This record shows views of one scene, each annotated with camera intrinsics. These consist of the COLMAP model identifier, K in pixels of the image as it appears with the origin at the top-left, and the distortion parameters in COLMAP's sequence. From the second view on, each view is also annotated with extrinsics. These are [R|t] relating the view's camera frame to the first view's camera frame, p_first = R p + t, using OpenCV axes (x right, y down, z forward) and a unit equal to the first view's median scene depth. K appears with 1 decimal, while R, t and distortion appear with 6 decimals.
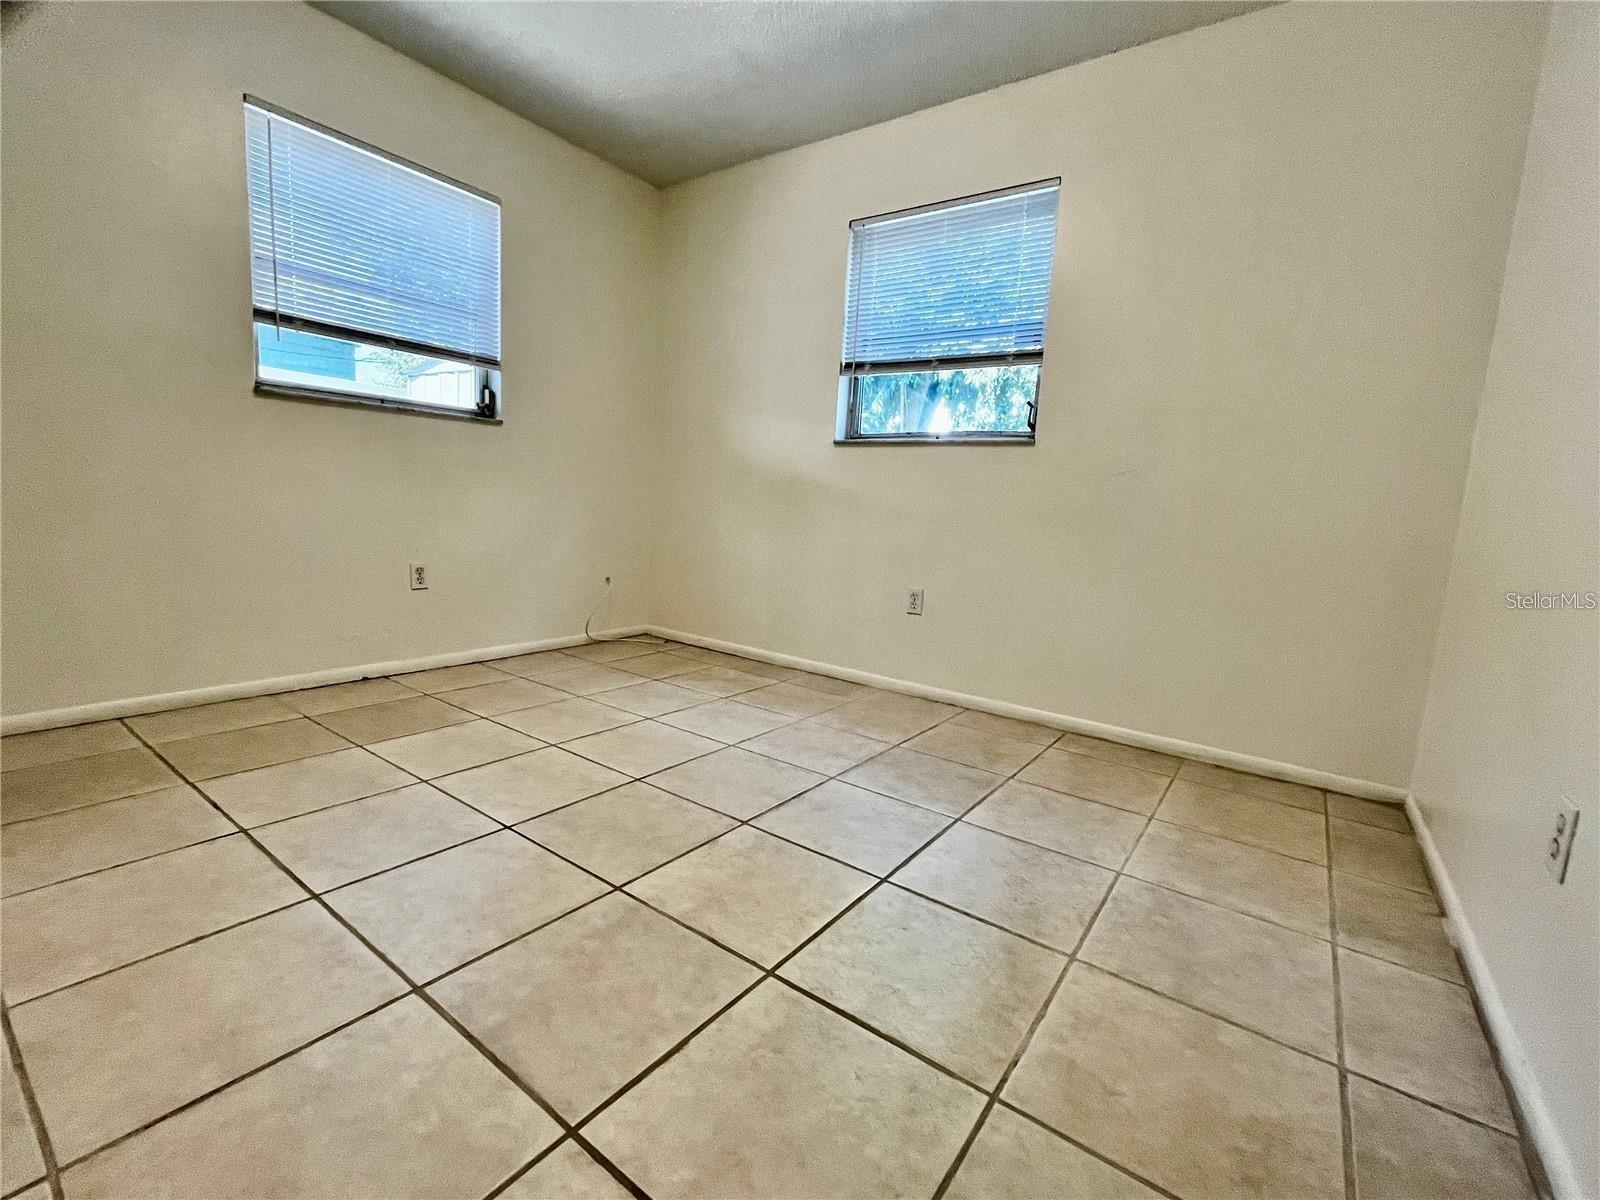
lens RADIAL K [[701.3, 0, 802.5], [0, 701.3, 597.8], [0, 0, 1]] dist [-0.002676, 0.000479]
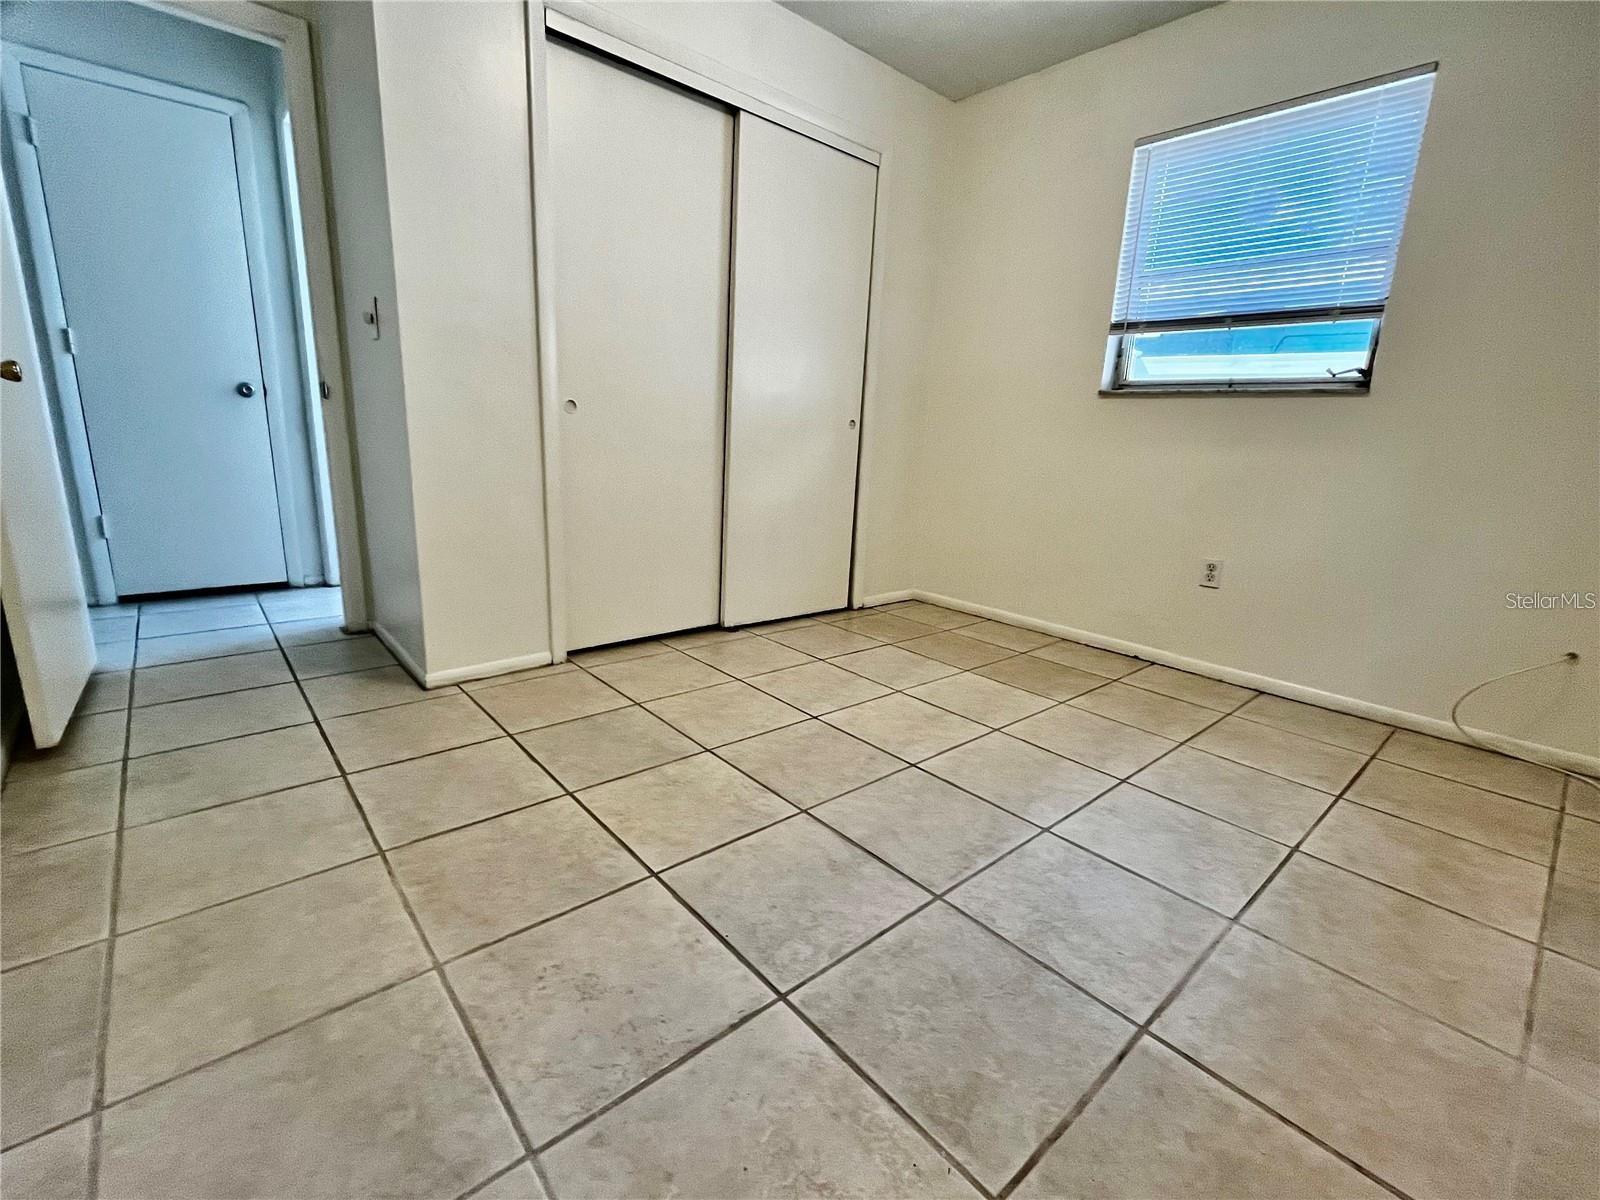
lens RADIAL K [[707.8, 0, 800.0], [0, 707.8, 596.8], [0, 0, 1]] dist [-0.003742, -0.000013]
pose [[-0.217971, 0.160653, -0.962642, 0.651014], [-0.188564, 0.960841, 0.203049, -0.121457], [0.957566, 0.225779, -0.179142, 0.909986]]
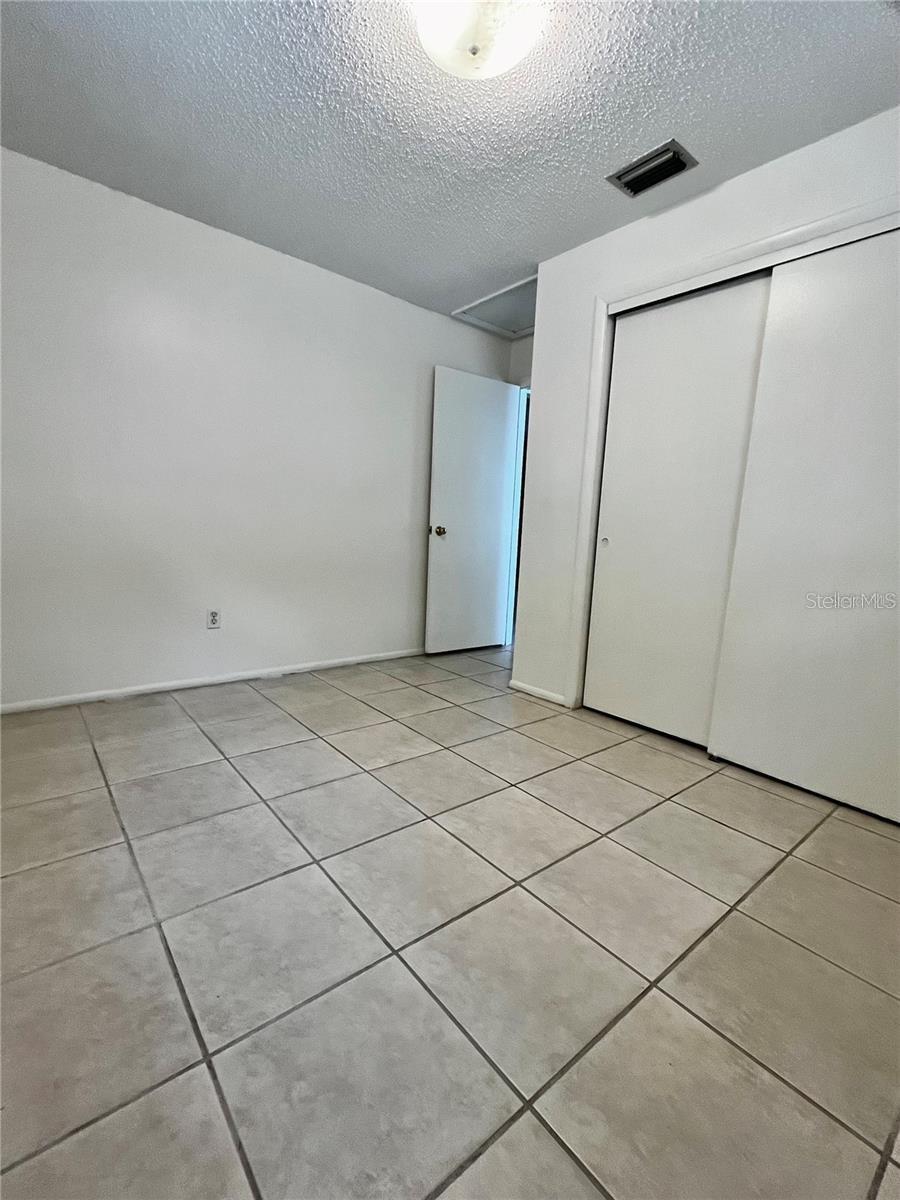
lens RADIAL K [[530.8, 0, 451.3], [0, 530.8, 599.6], [0, 0, 1]] dist [-0.003742, -0.000013]
pose [[-0.962882, -0.137915, 0.232030, -0.395681], [-0.071297, 0.959035, 0.274168, -0.307229], [-0.260337, 0.247449, -0.933270, 1.606822]]
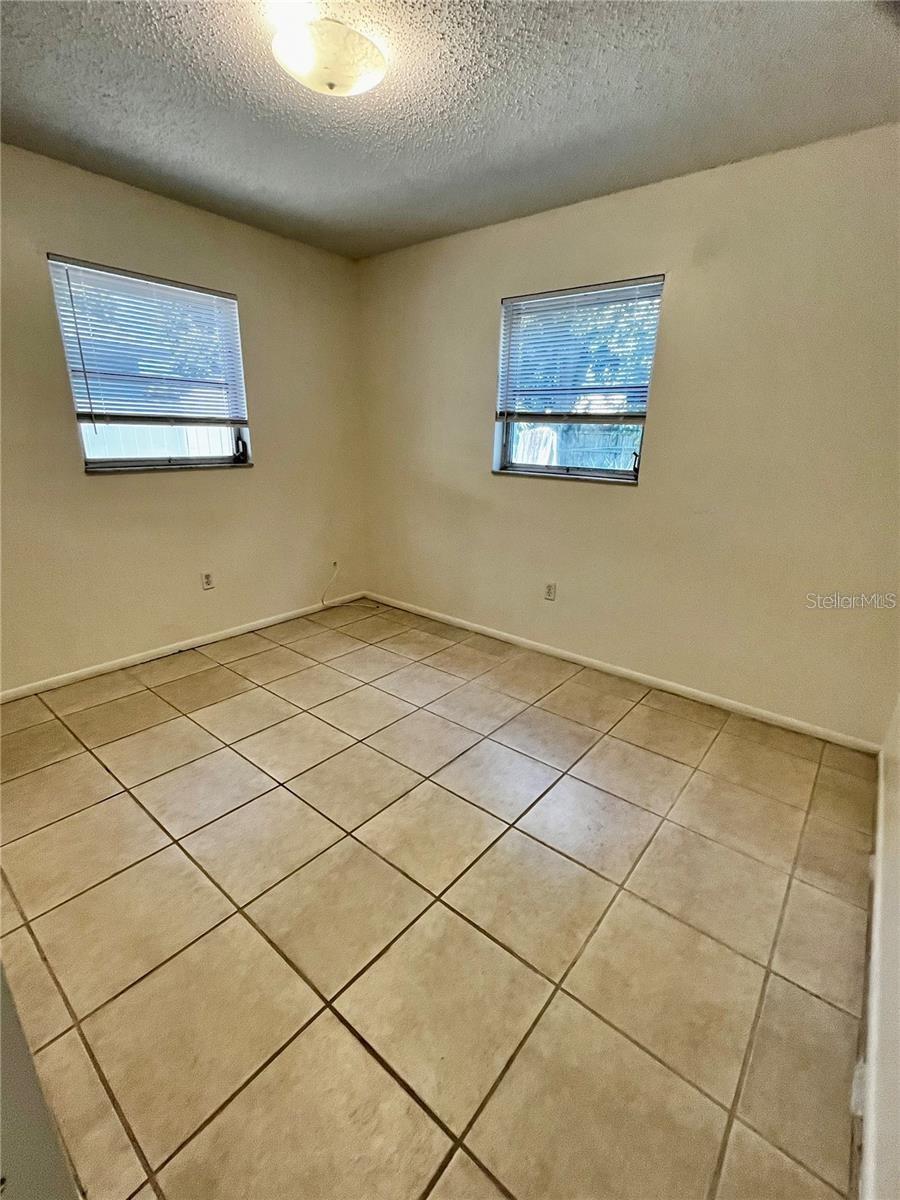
lens RADIAL K [[526.0, 0, 451.1], [0, 526.0, 603.4], [0, 0, 1]] dist [-0.002676, 0.000479]
pose [[0.997723, -0.011947, -0.066382, 0.045786], [0.023549, 0.983955, 0.176854, -0.228747], [0.063204, -0.178014, 0.981996, -0.076101]]
